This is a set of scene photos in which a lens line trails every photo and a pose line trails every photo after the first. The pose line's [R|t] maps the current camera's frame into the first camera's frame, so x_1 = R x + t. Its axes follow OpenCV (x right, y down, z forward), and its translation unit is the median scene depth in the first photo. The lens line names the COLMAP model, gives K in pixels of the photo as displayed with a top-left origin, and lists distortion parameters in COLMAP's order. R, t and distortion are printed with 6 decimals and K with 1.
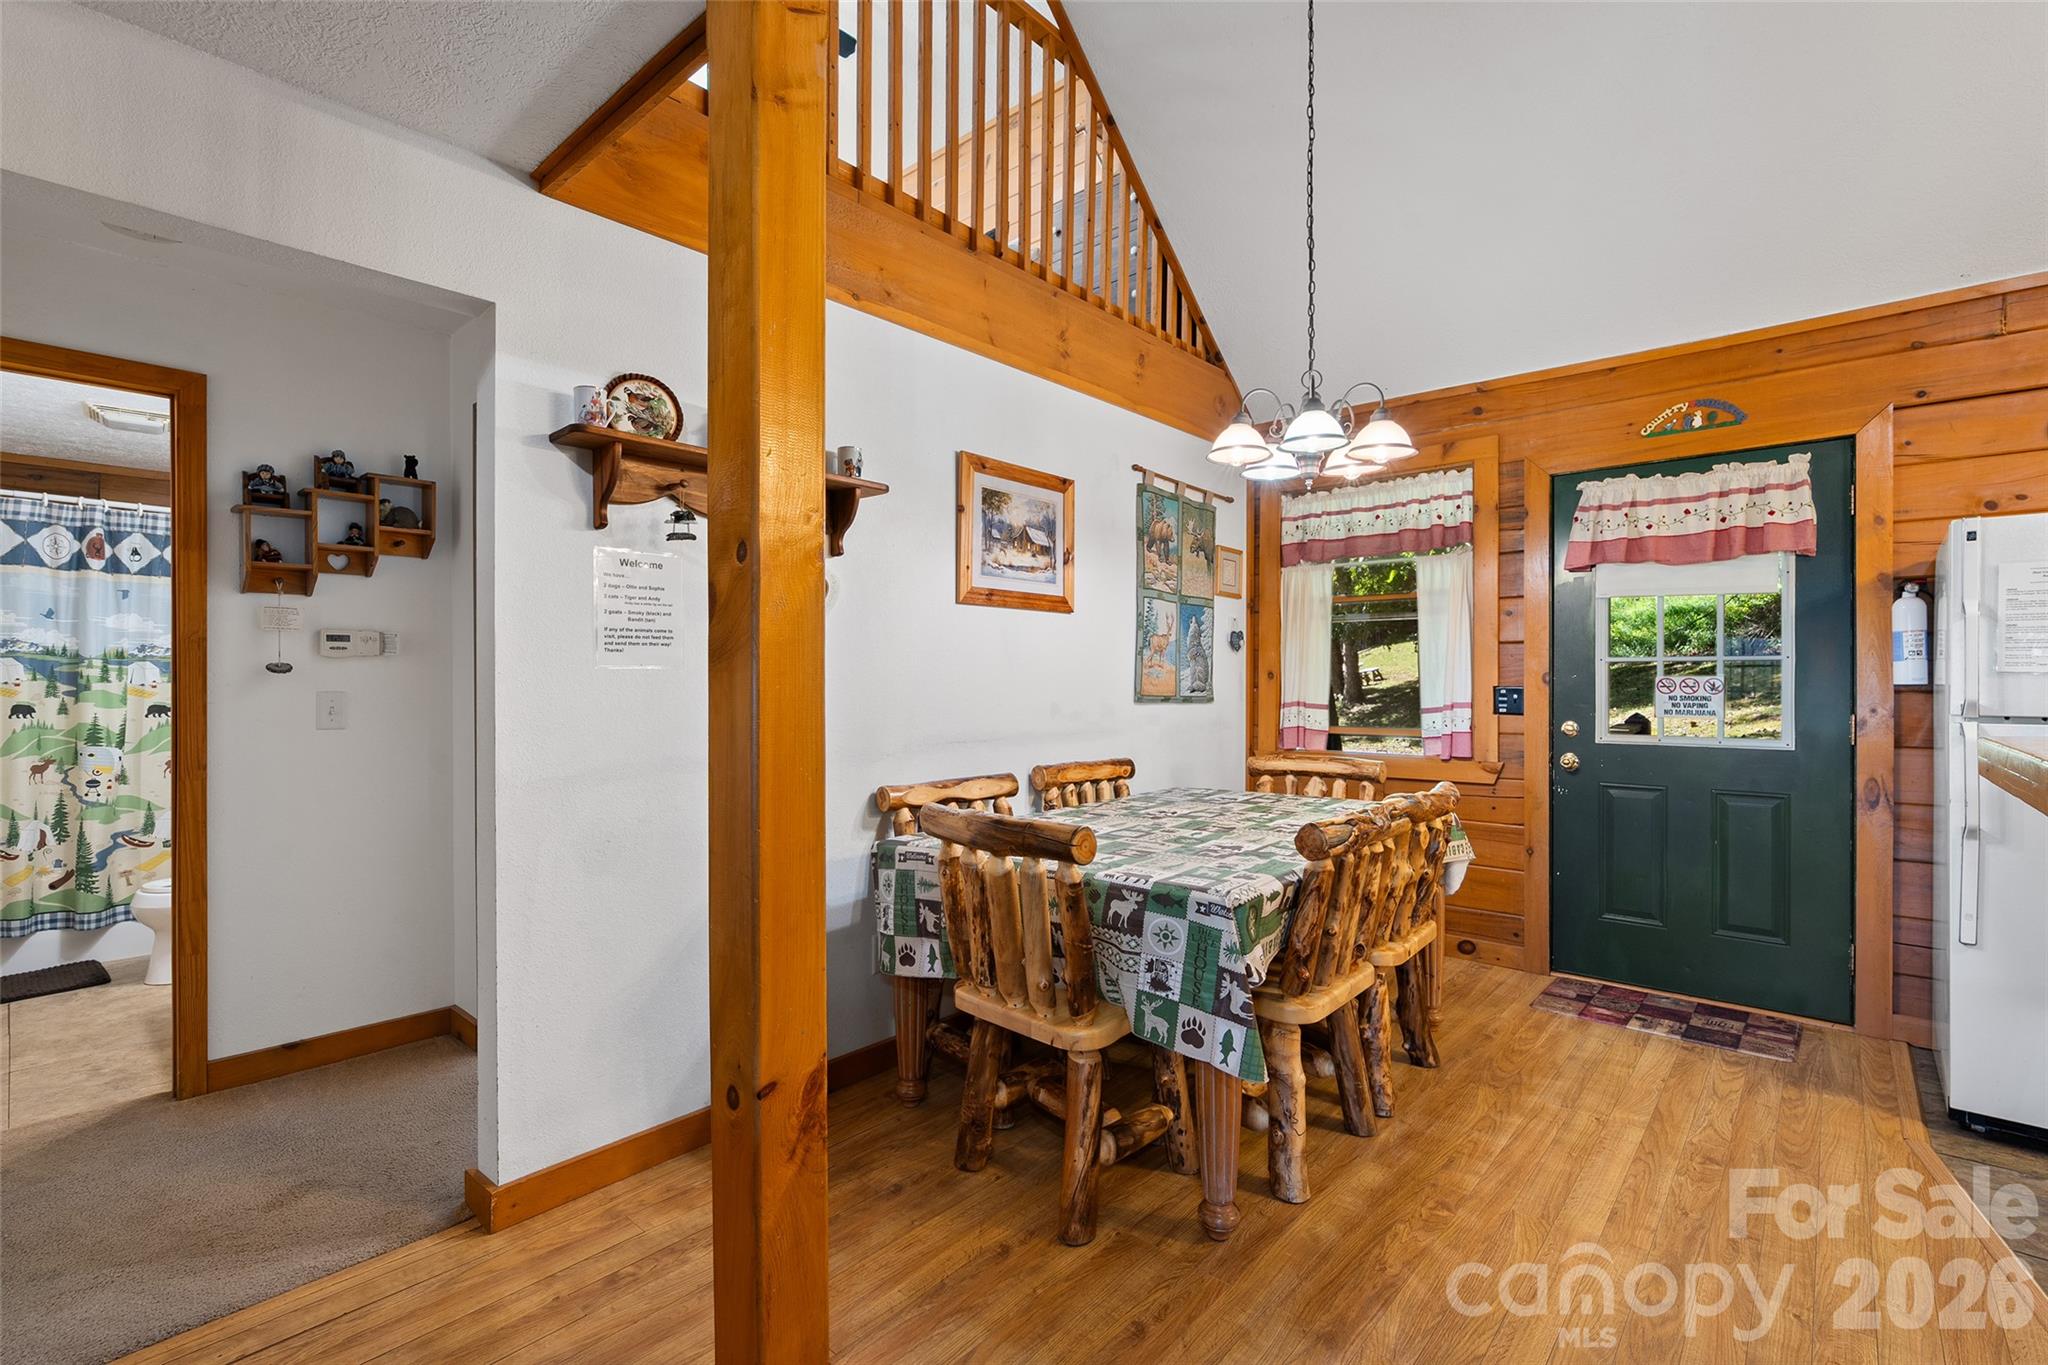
lens RADIAL K [[916.7, 0, 1018.5], [0, 916.7, 682.9], [0, 0, 1]] dist [-0.010977, 0.003463]
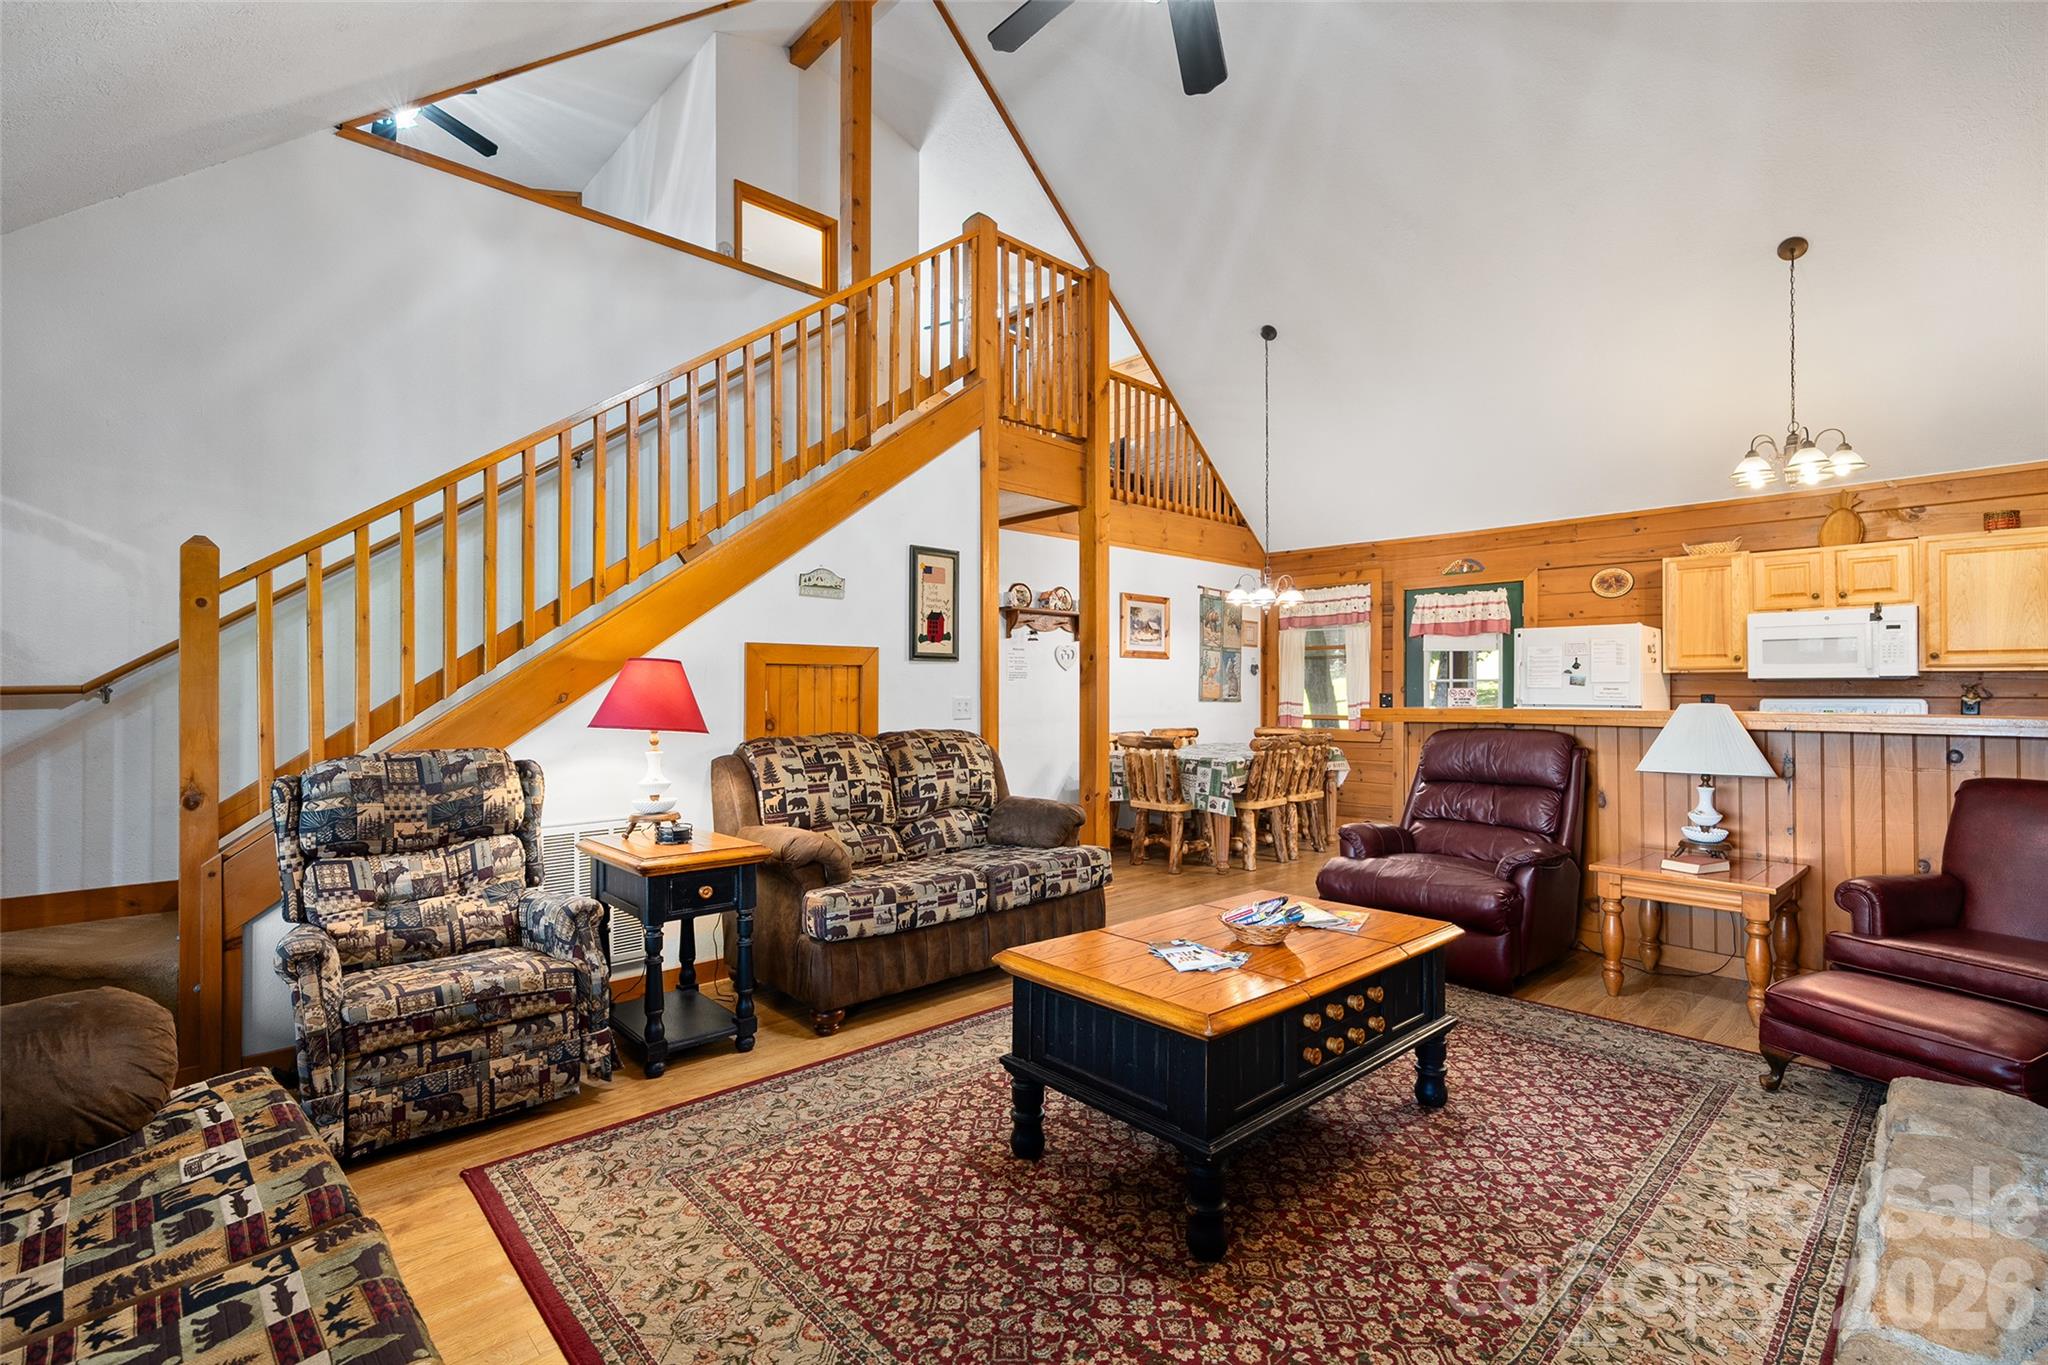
lens RADIAL K [[916.7, 0, 1018.5], [0, 916.7, 682.9], [0, 0, 1]] dist [-0.010977, 0.003463]
pose [[0.996324, -0.000260, -0.085666, -0.111901], [-0.000665, 0.999942, -0.010764, 0.003121], [0.085664, 0.010781, 0.996266, -1.205536]]
